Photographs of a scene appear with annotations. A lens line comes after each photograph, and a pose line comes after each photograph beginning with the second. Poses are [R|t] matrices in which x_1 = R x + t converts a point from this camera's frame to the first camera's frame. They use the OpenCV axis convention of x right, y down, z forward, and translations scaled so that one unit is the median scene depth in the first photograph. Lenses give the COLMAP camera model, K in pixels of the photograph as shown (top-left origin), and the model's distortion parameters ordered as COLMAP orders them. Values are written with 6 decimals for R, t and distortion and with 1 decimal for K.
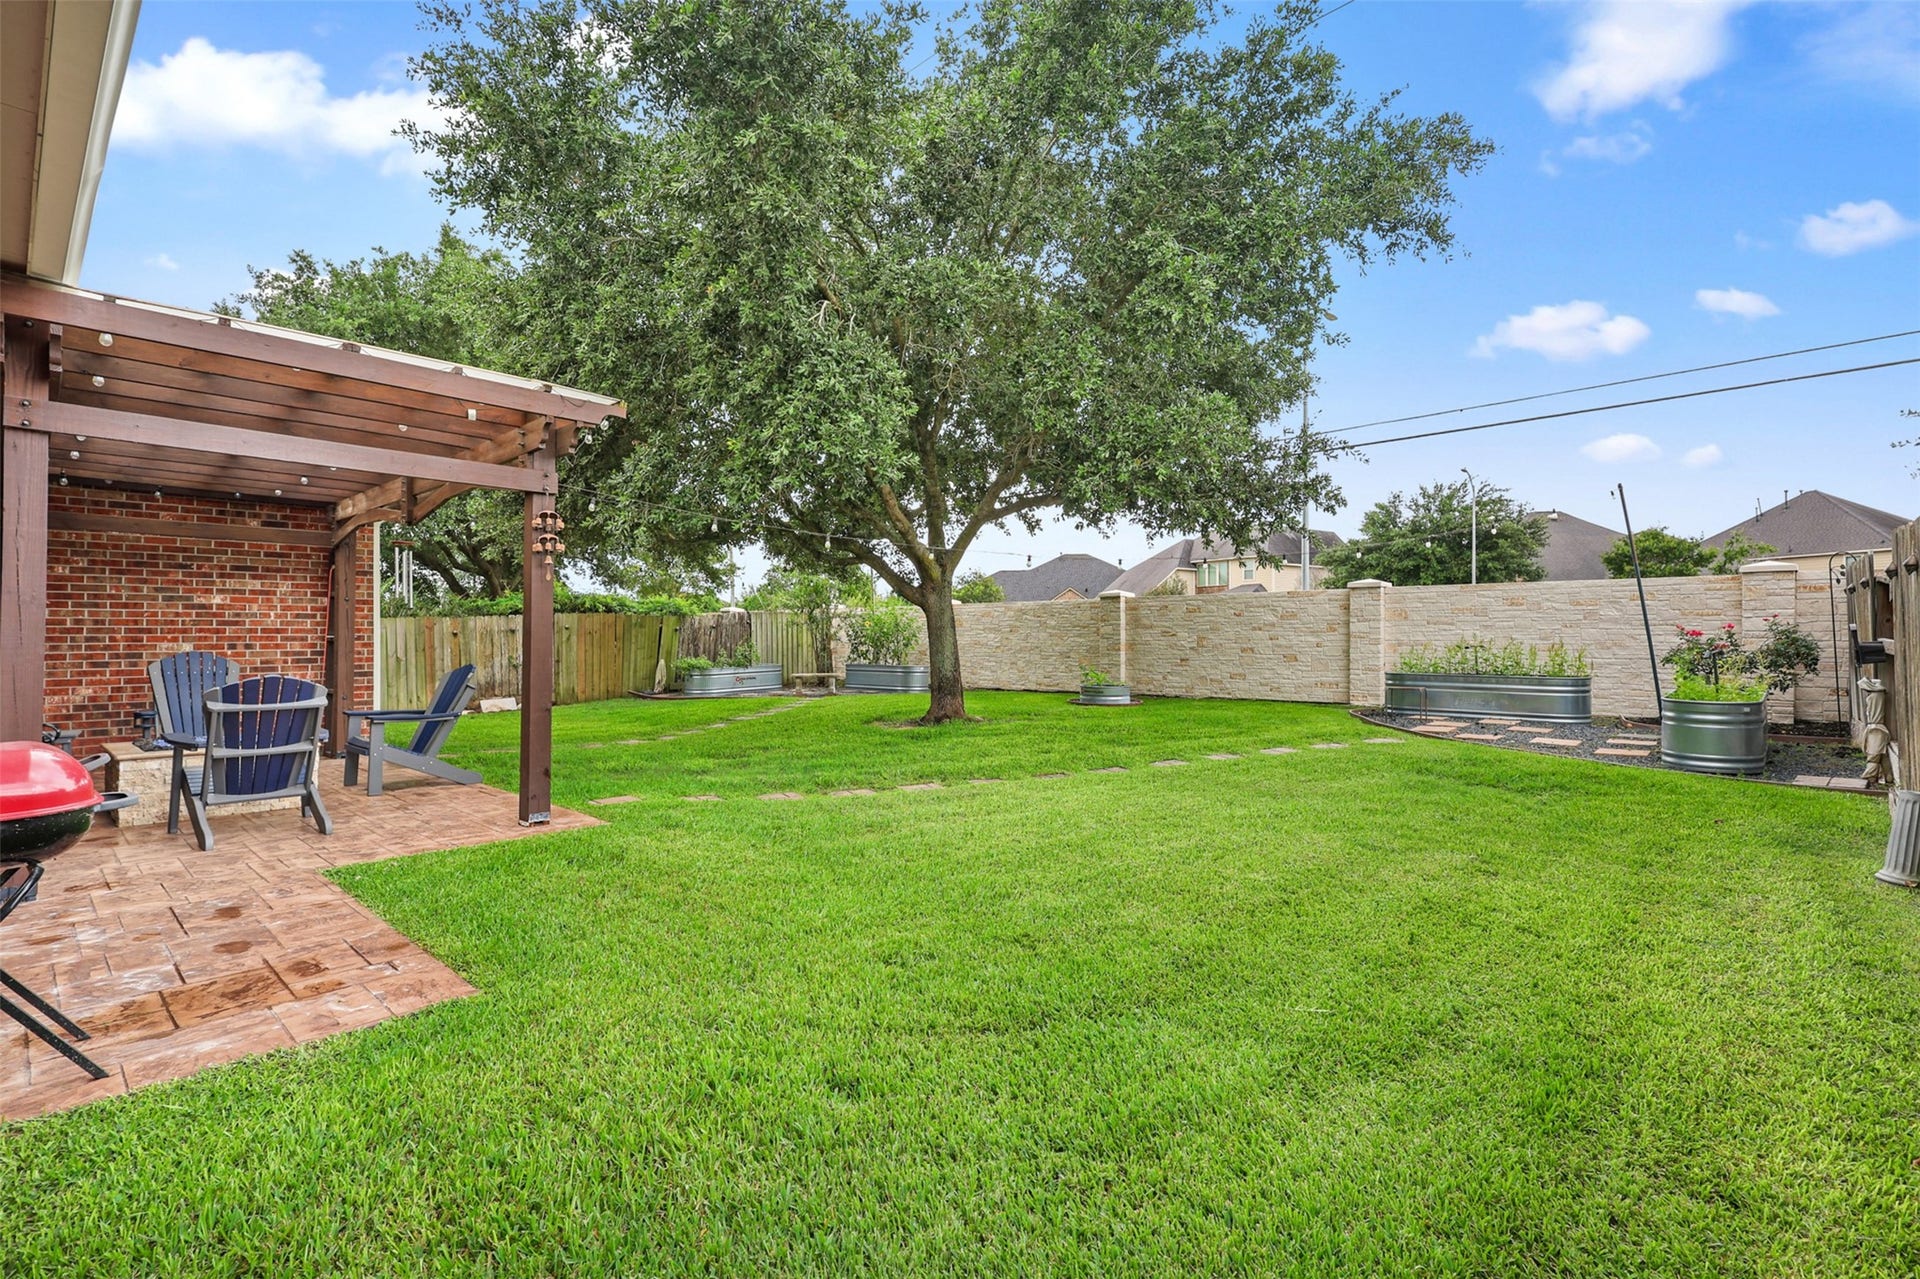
lens RADIAL K [[889.4, 0, 968.2], [0, 889.4, 629.9], [0, 0, 1]] dist [0.003450, 0.000709]
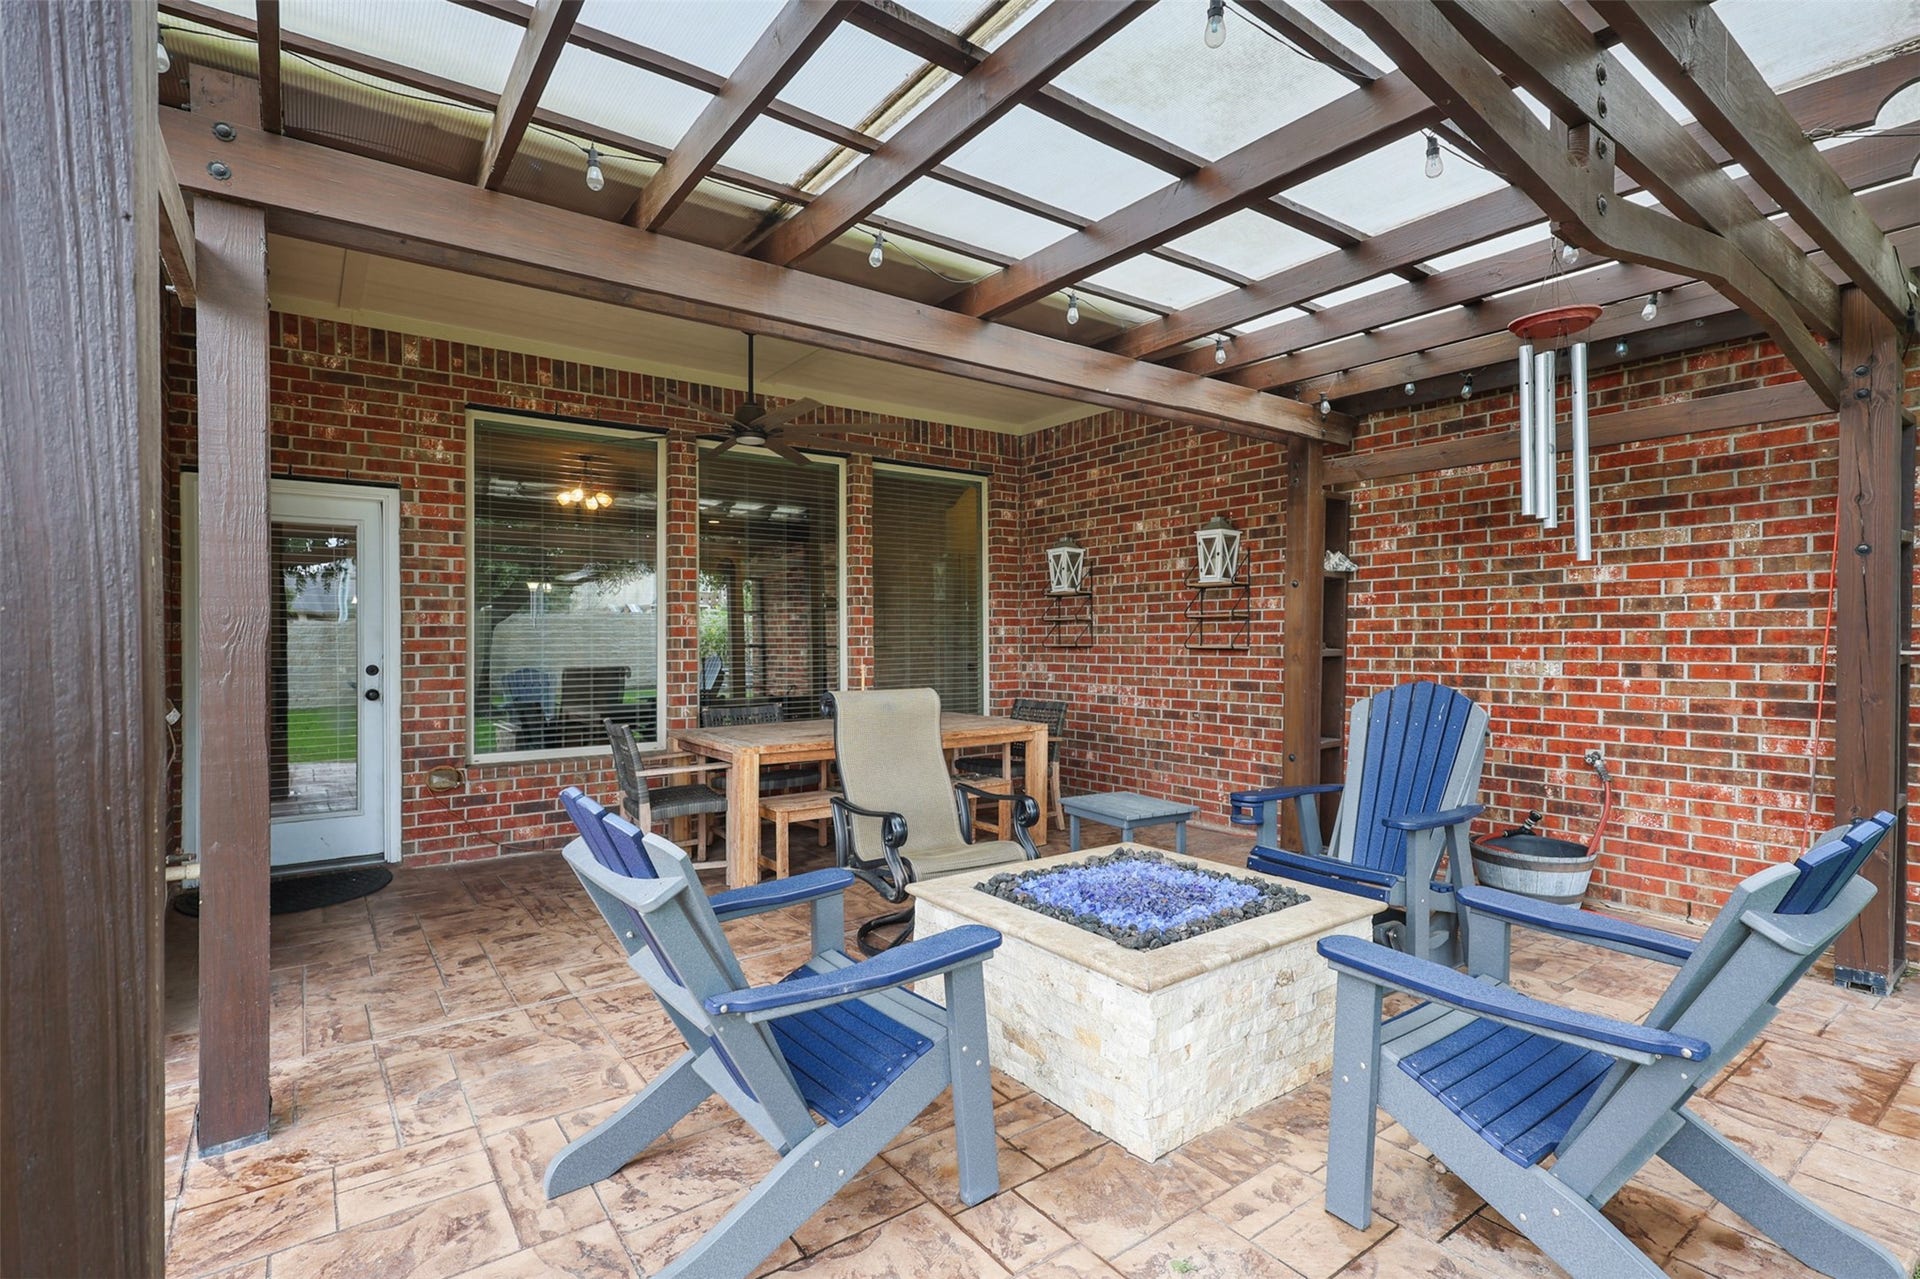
lens RADIAL K [[889.4, 0, 966.5], [0, 889.4, 637.8], [0, 0, 1]] dist [0.003450, 0.000709]
pose [[-0.197982, 0.004443, -0.980196, -0.288272], [0.014499, 0.999894, 0.001604, -0.004807], [0.980098, -0.013894, -0.198026, 0.754742]]
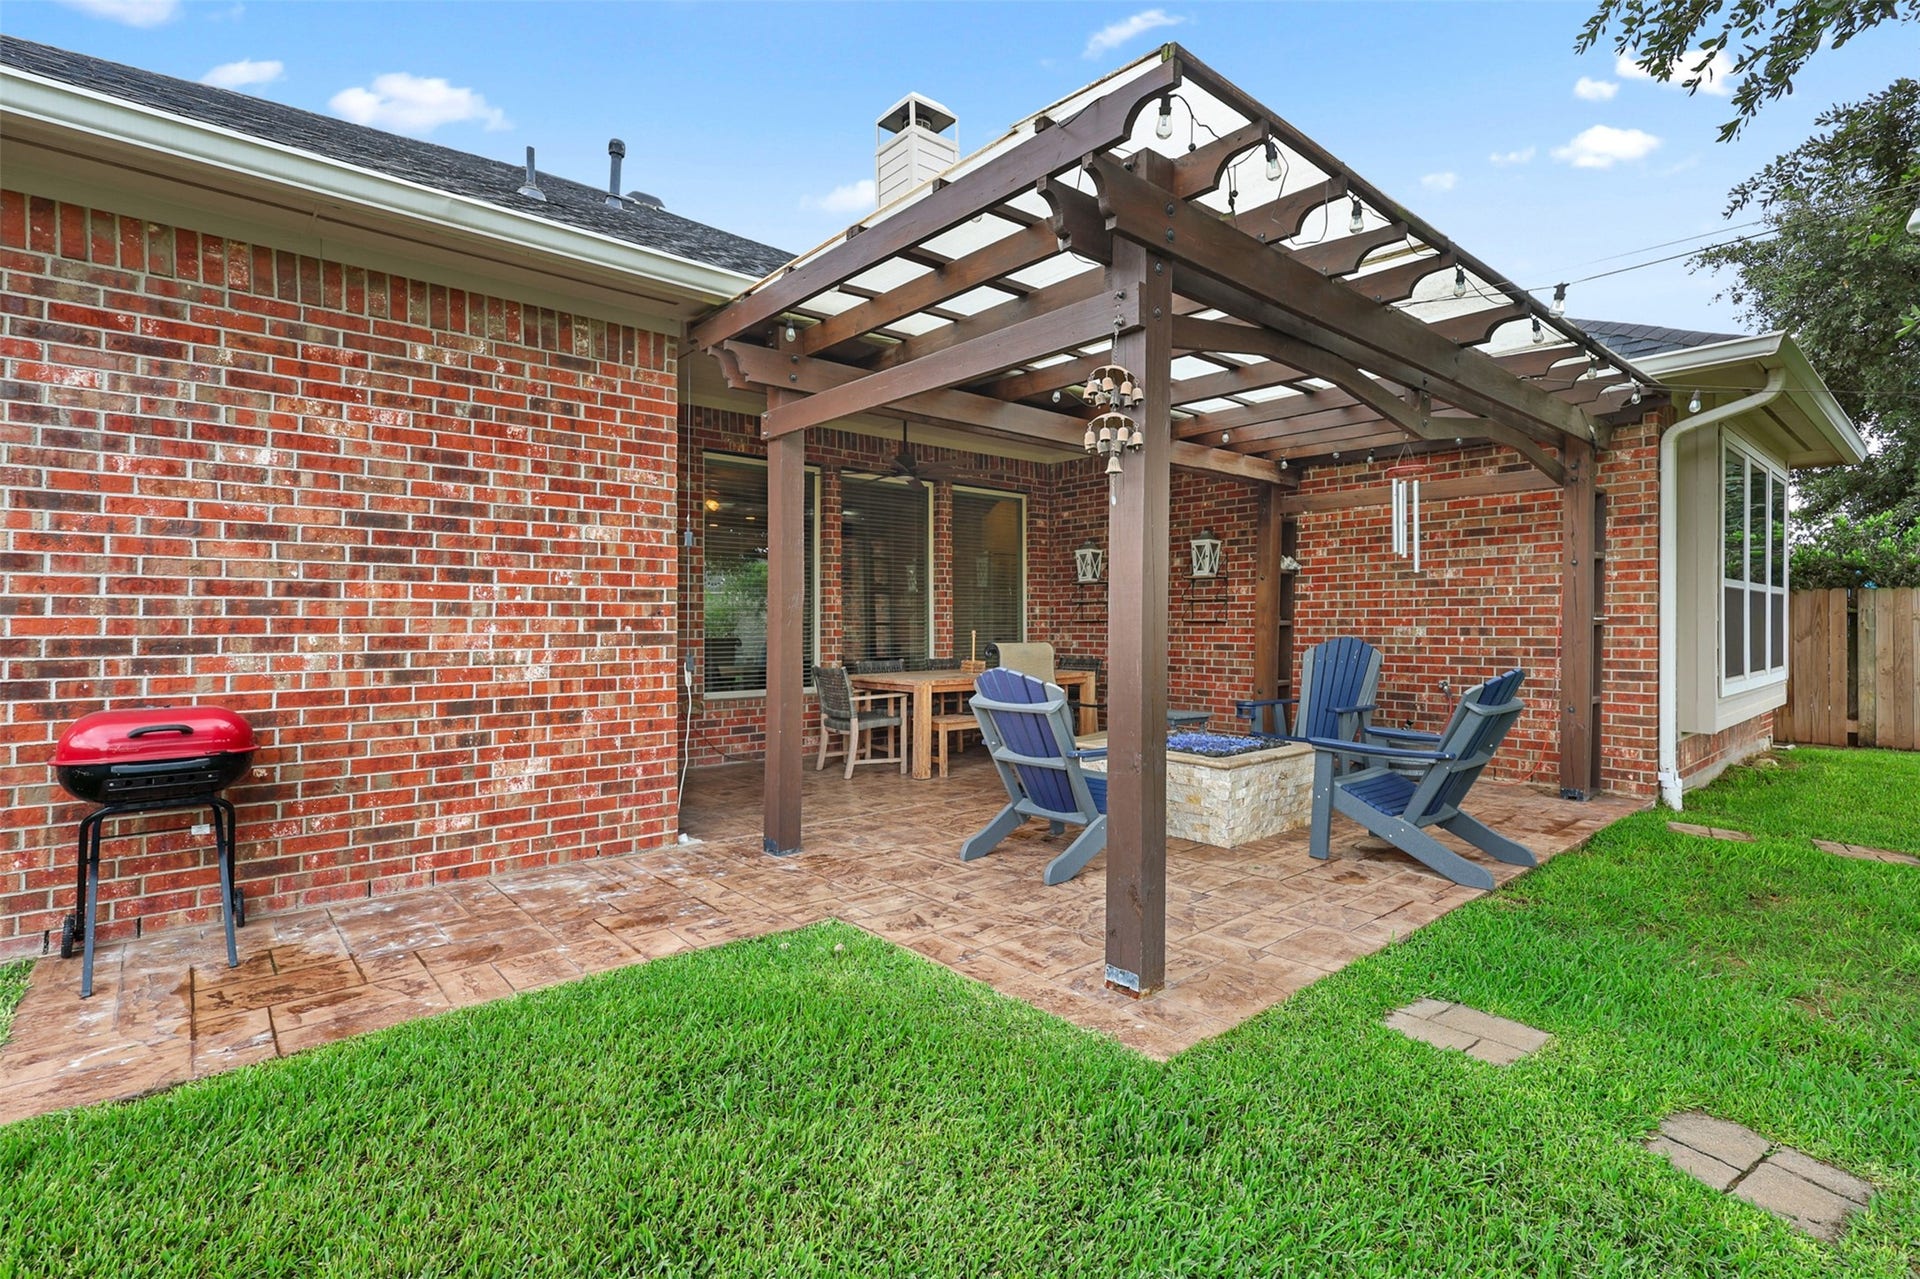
lens RADIAL K [[889.4, 0, 961.5], [0, 889.4, 626.7], [0, 0, 1]] dist [0.003450, 0.000709]
pose [[-0.117148, 0.007105, -0.993089, 0.020579], [0.011892, 0.999913, 0.005751, 0.004482], [0.993043, -0.011136, -0.117222, 0.654521]]
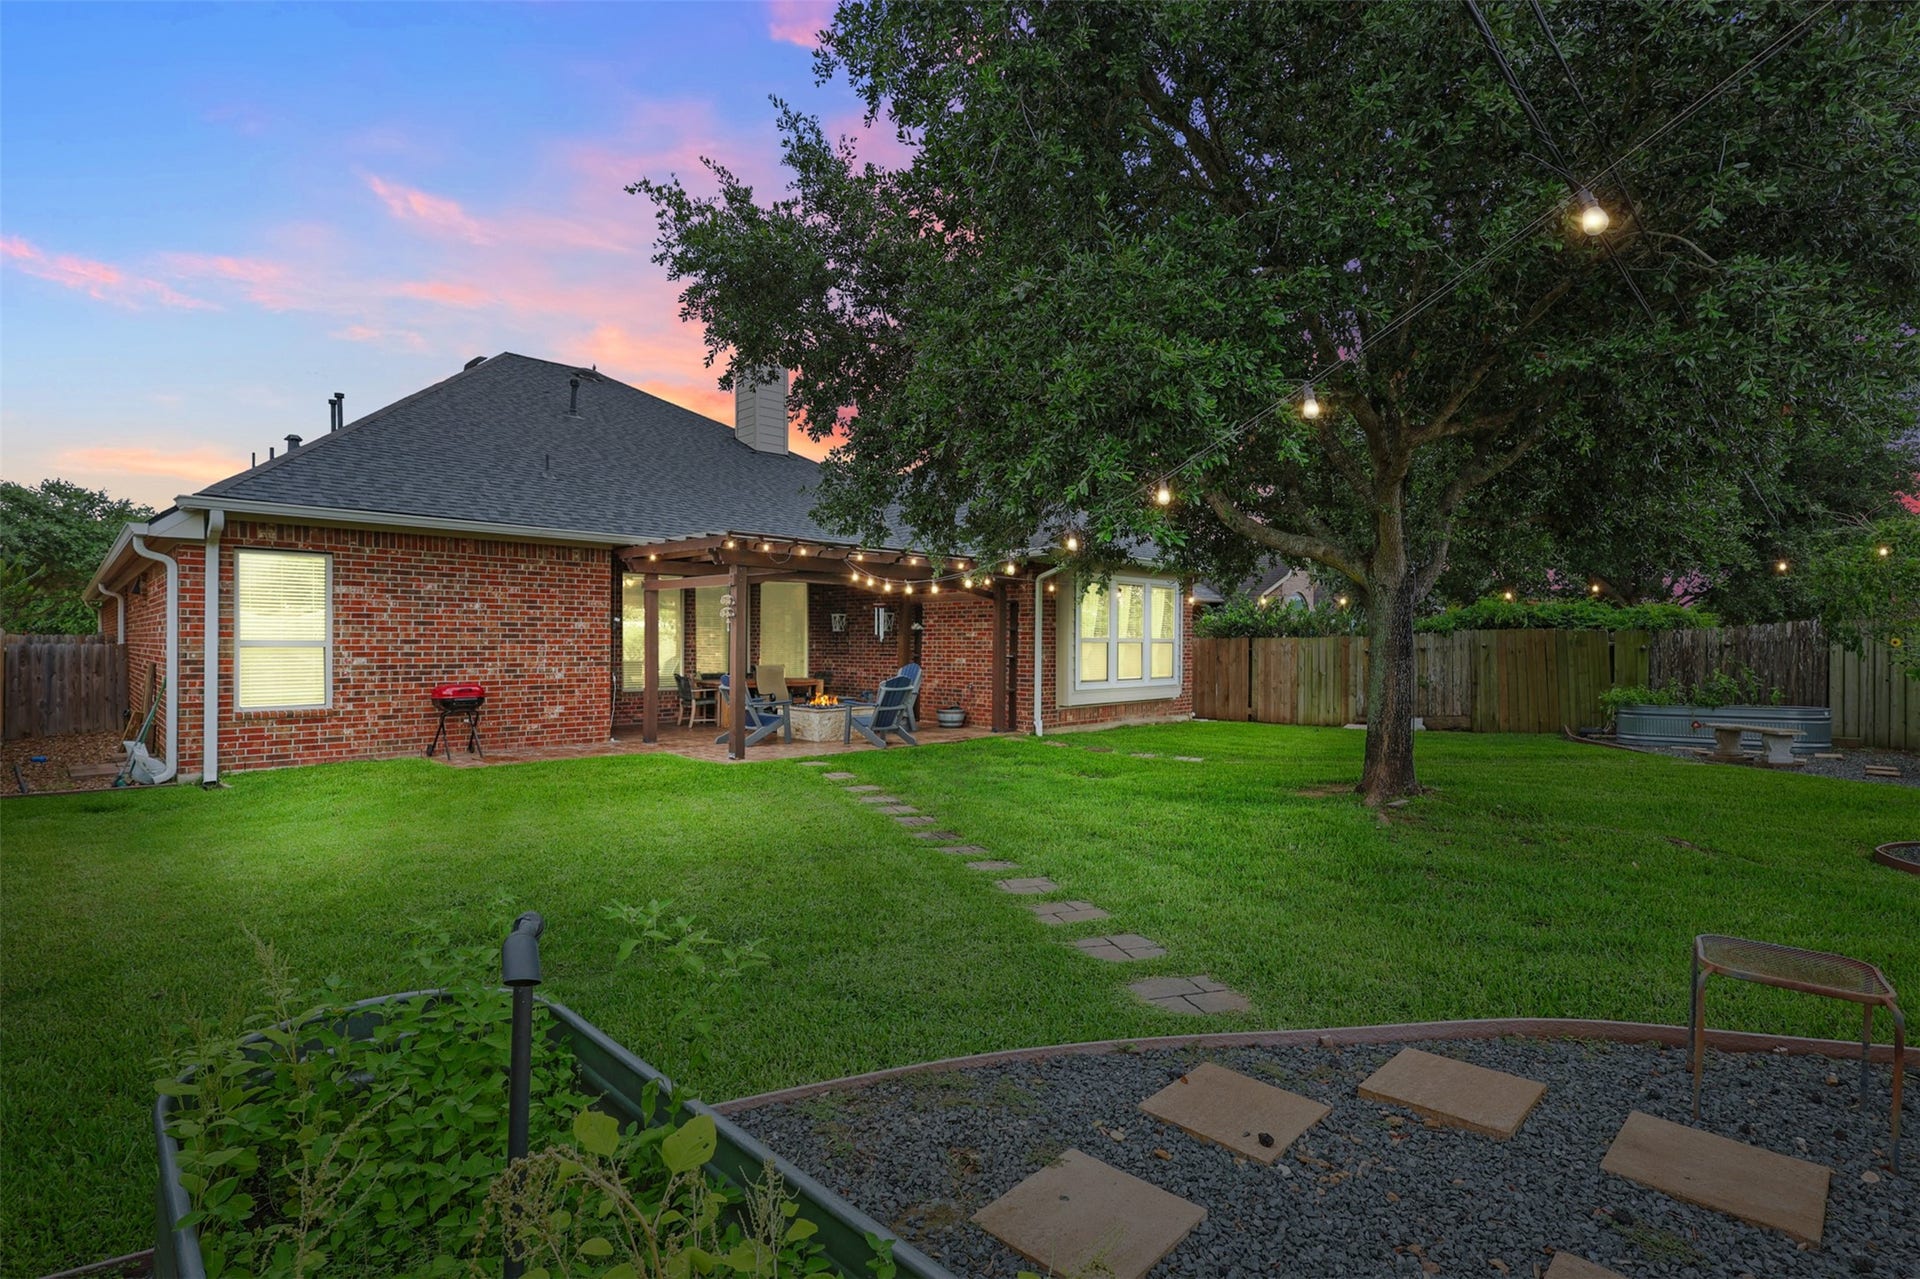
lens RADIAL K [[889.4, 0, 953.1], [0, 889.4, 646.1], [0, 0, 1]] dist [0.003450, 0.000709]
pose [[-0.055827, 0.008817, -0.998402, 0.927383], [0.004962, 0.999951, 0.008553, -0.025732], [0.998428, -0.004476, -0.055868, 1.061385]]
